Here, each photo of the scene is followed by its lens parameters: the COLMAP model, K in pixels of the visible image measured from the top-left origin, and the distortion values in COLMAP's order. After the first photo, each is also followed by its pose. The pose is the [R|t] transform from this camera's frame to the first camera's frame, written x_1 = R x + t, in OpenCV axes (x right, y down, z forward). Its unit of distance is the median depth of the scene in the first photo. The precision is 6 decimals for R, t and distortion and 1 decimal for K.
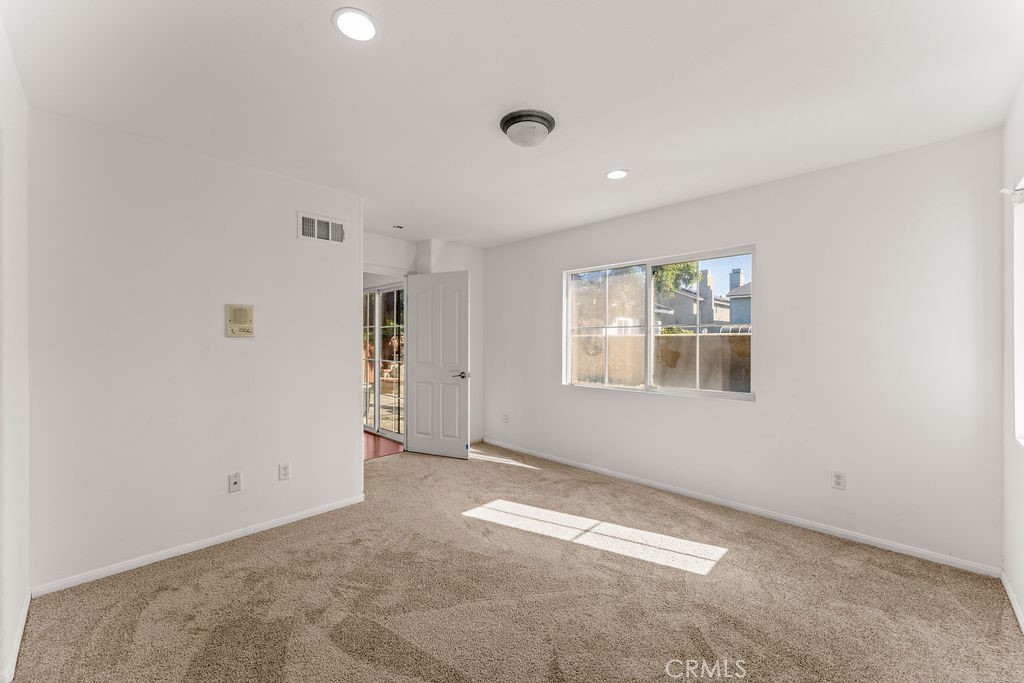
lens RADIAL K [[409.3, 0, 516.0], [0, 409.3, 340.6], [0, 0, 1]] dist [-0.000662, 0.004642]
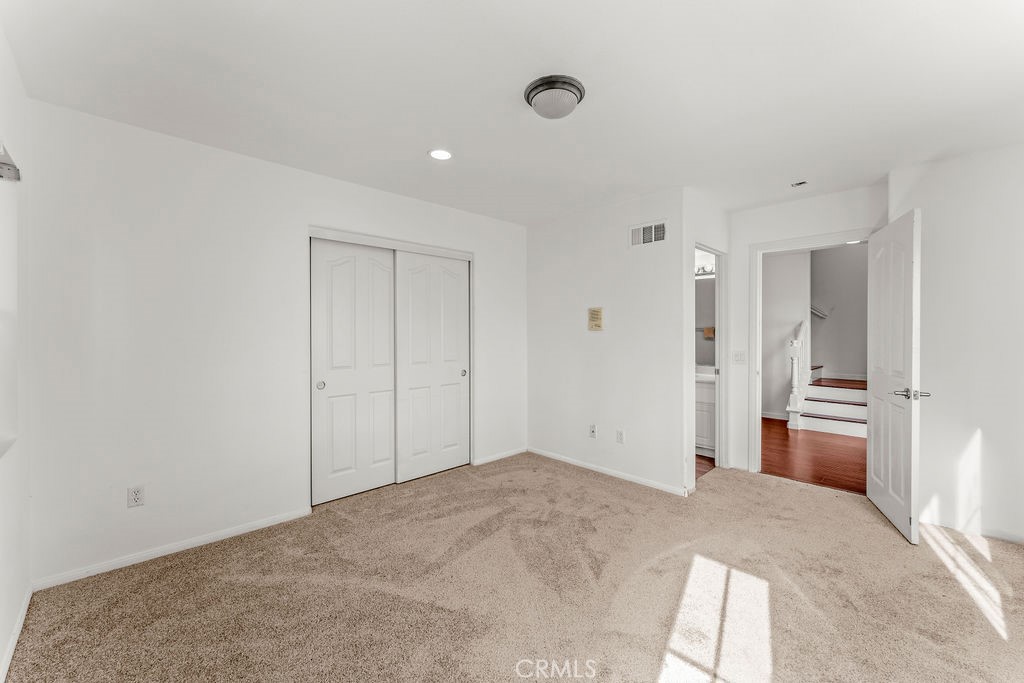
lens RADIAL K [[409.3, 0, 516.0], [0, 409.3, 340.6], [0, 0, 1]] dist [-0.000662, 0.004642]
pose [[-0.023189, 0.018784, -0.999555, 0.735644], [-0.003610, 0.999815, 0.018872, 0.000492], [0.999725, 0.004046, -0.023117, 0.741183]]
